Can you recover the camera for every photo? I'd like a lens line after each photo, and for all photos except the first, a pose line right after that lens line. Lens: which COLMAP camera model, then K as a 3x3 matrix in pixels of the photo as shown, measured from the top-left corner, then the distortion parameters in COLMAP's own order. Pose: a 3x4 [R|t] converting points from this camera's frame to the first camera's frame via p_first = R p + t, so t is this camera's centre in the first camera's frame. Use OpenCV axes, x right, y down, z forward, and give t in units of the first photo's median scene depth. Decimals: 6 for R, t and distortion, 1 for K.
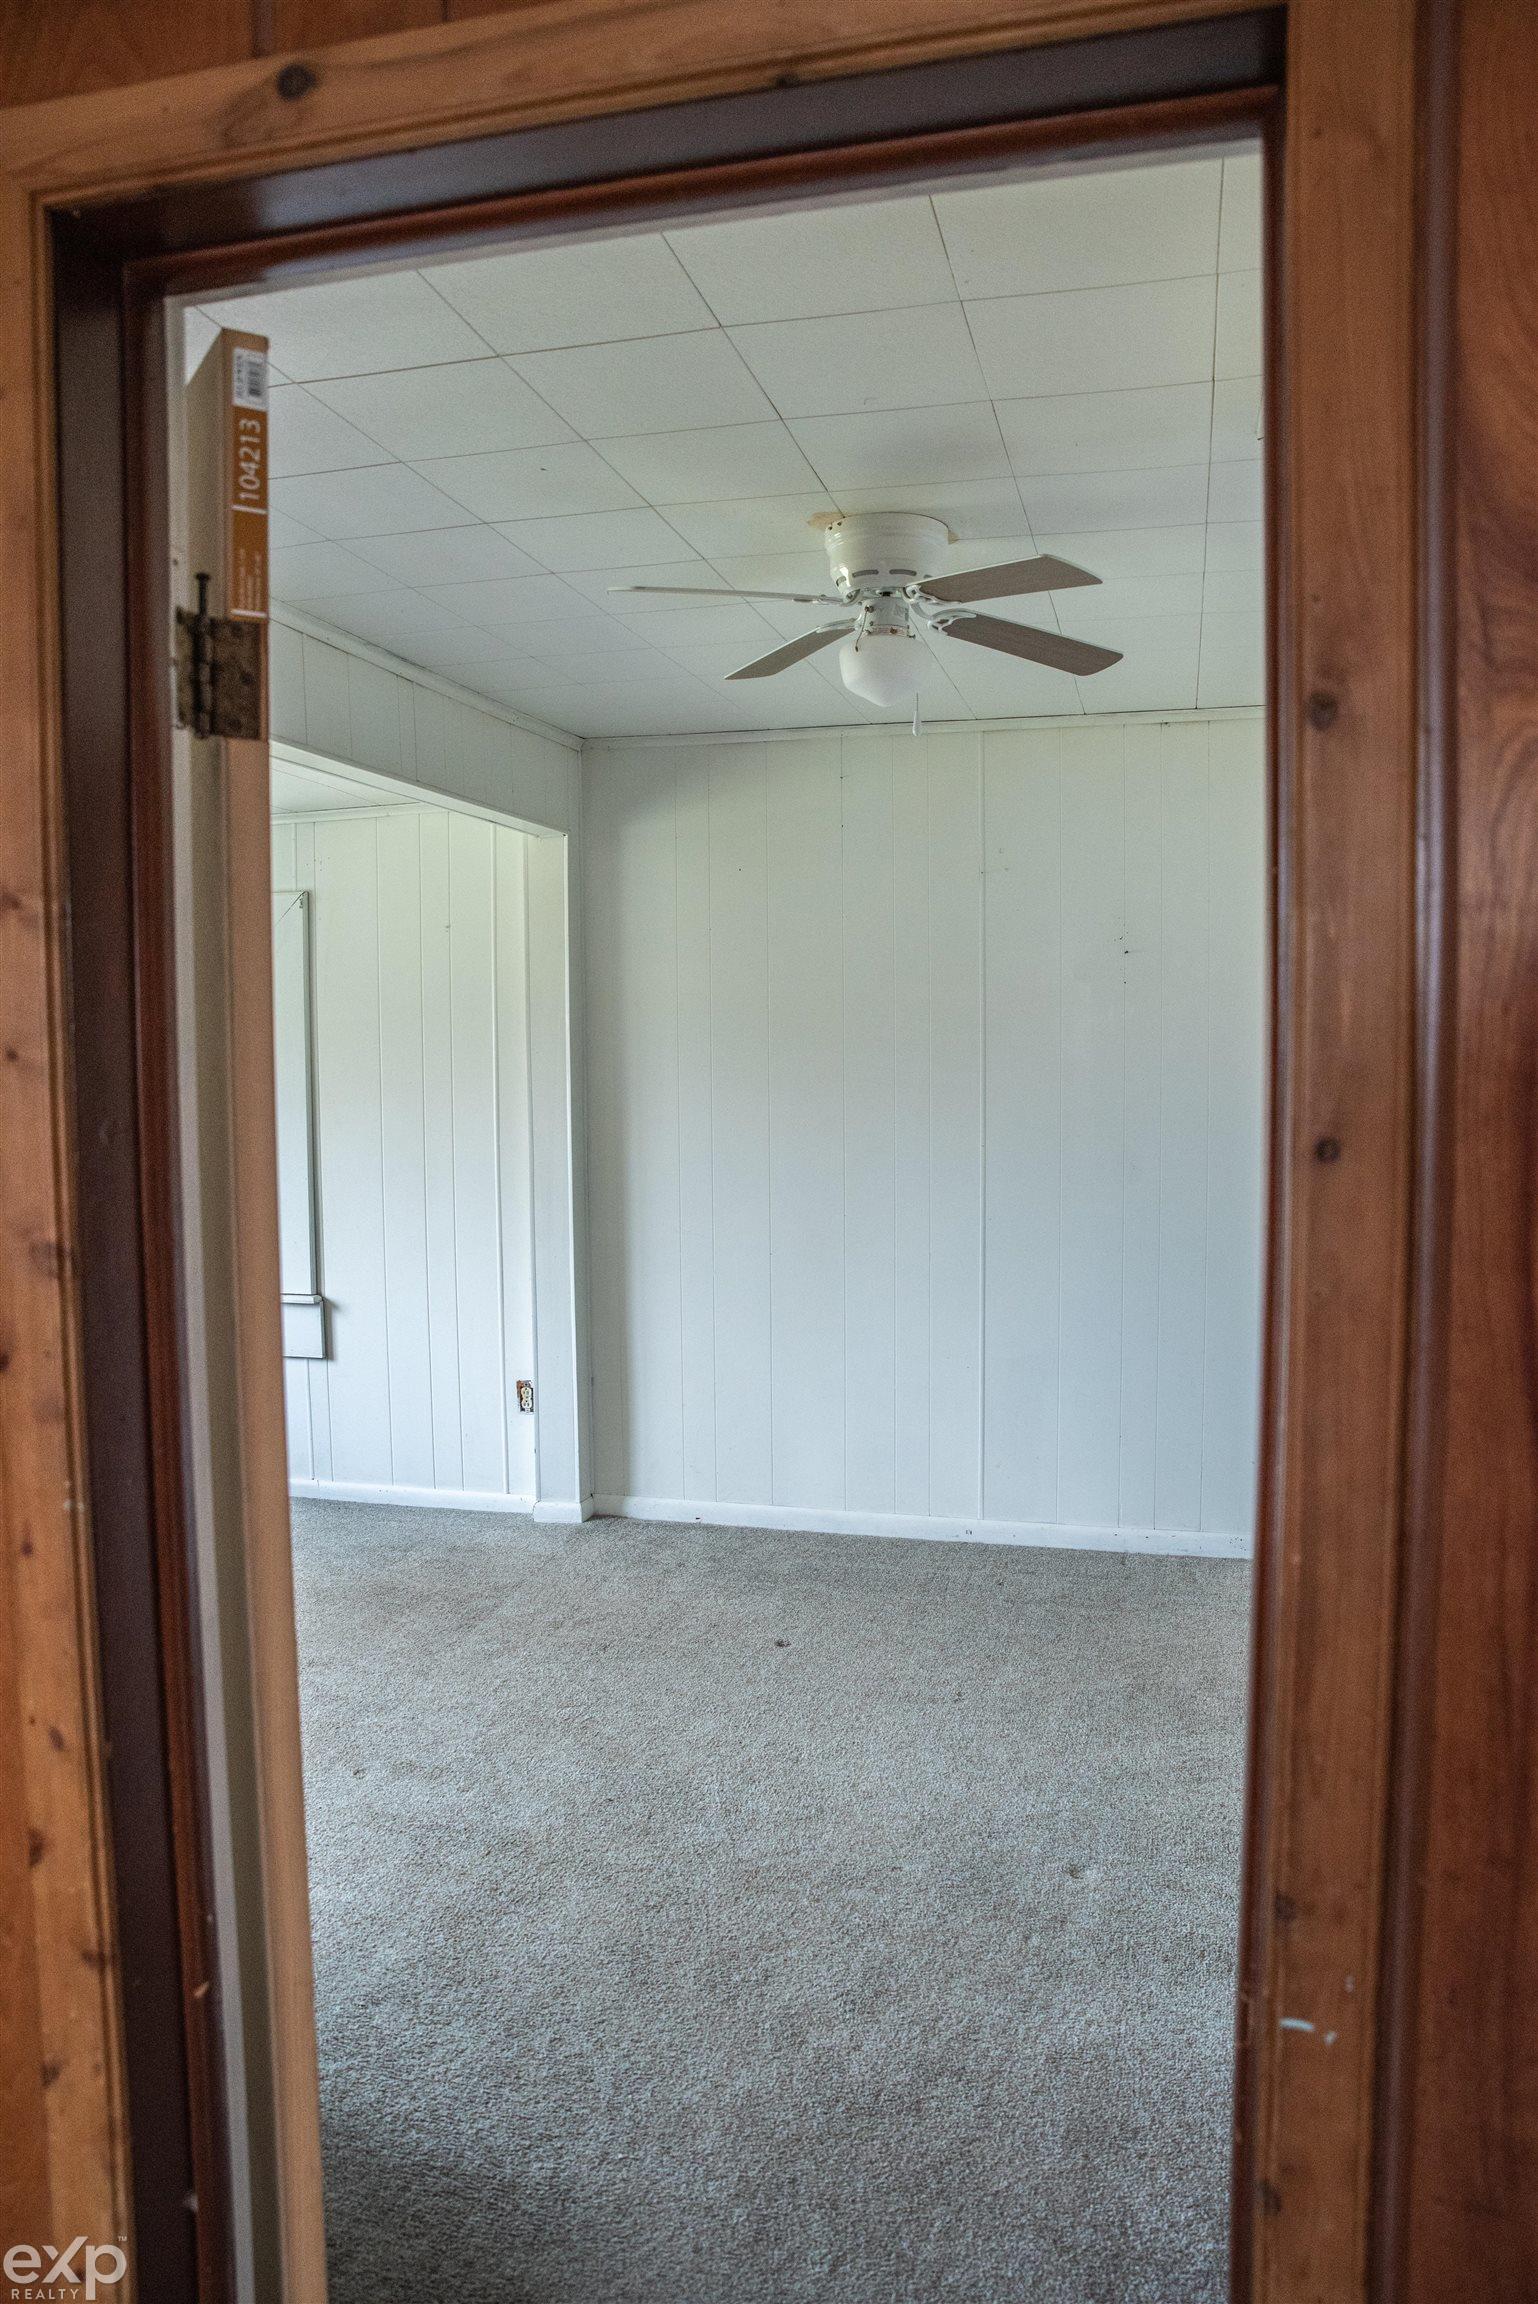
lens RADIAL K [[1714.1, 0, 769.0], [0, 1714.1, 1152.0], [0, 0, 1]] dist [-0.121666, 0.096549]
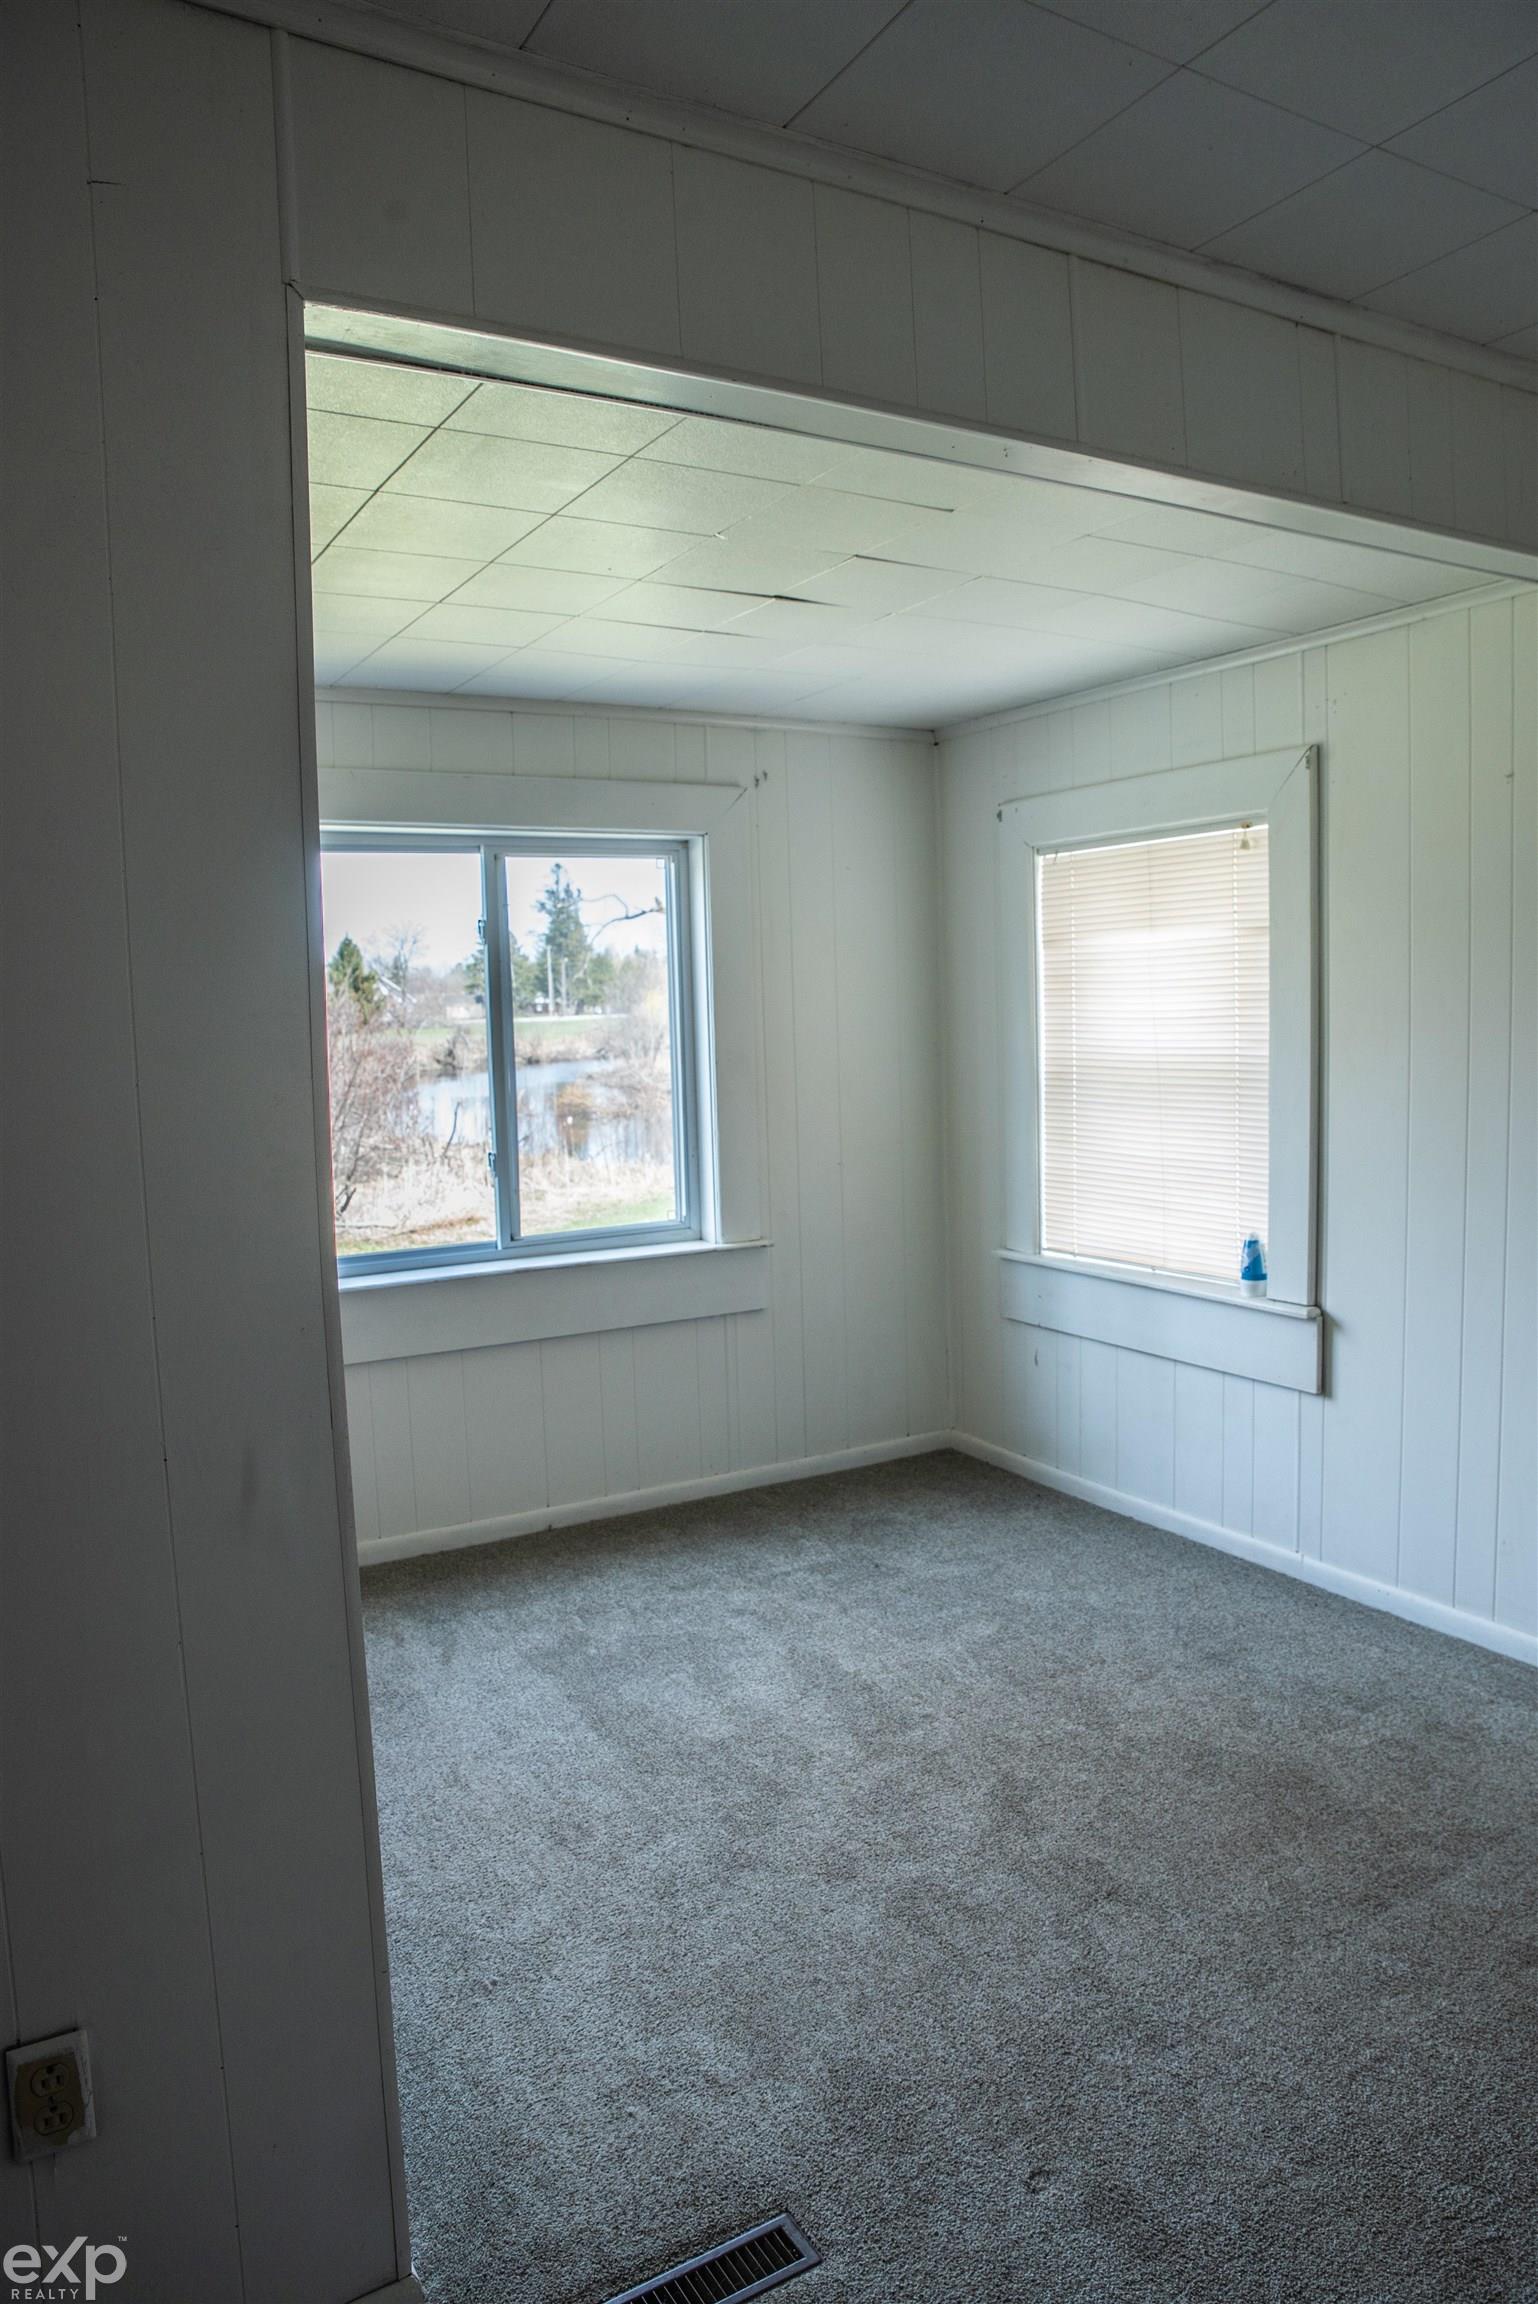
lens RADIAL K [[1541.1, 0, 769.0], [0, 1541.1, 1152.0], [0, 0, 1]] dist [-0.141451, 0.086172]
pose [[0.702138, 0.059827, -0.709523, 0.024551], [-0.022703, 0.997838, 0.061671, -0.016241], [0.711679, -0.027193, 0.701978, 0.386015]]
